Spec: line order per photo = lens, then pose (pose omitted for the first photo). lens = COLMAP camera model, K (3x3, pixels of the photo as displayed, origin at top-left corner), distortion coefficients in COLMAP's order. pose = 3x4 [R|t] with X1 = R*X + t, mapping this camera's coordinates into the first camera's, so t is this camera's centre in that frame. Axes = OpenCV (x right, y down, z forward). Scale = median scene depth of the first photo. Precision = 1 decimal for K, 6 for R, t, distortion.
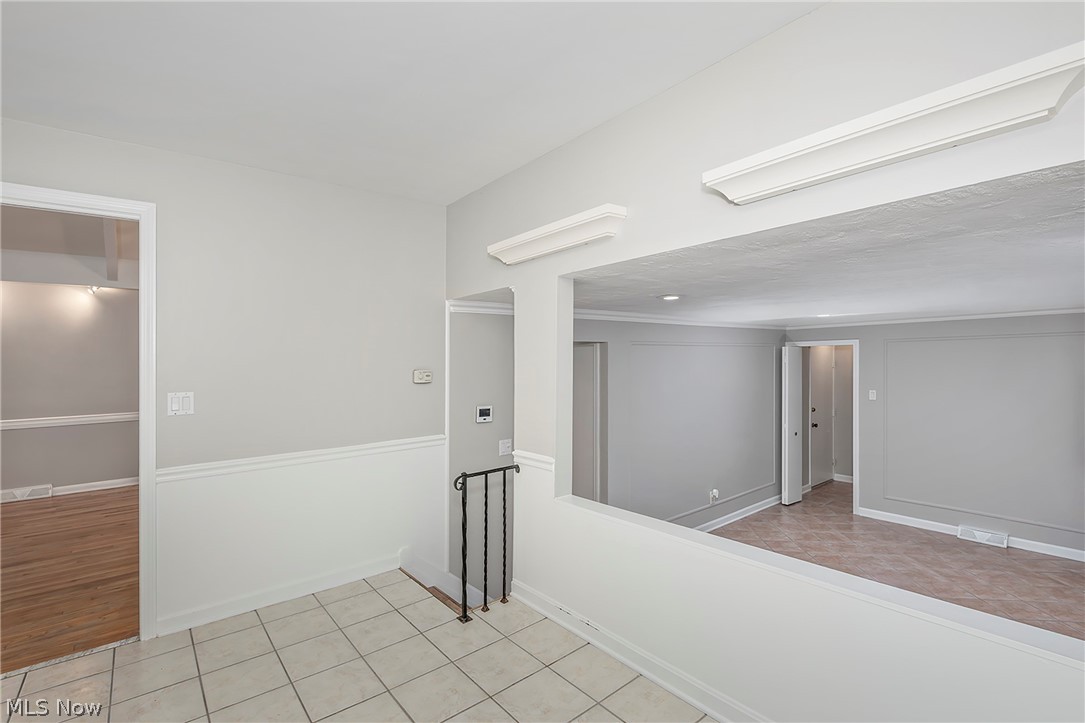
lens RADIAL K [[499.5, 0, 496.8], [0, 499.5, 361.8], [0, 0, 1]] dist [0.001451, 0.000595]
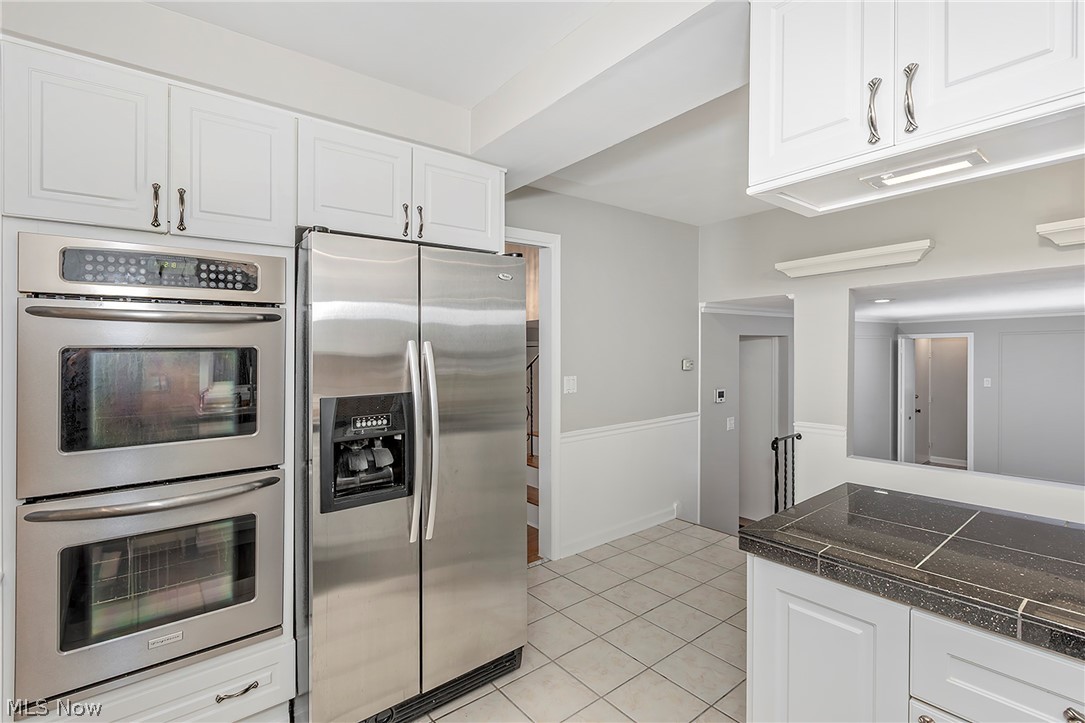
lens RADIAL K [[499.5, 0, 537.4], [0, 499.5, 352.1], [0, 0, 1]] dist [0.001451, 0.000595]
pose [[0.999999, 0.000830, -0.000778, -0.494955], [-0.000829, 0.999999, 0.001330, -0.002963], [0.000779, -0.001329, 0.999999, -0.224937]]
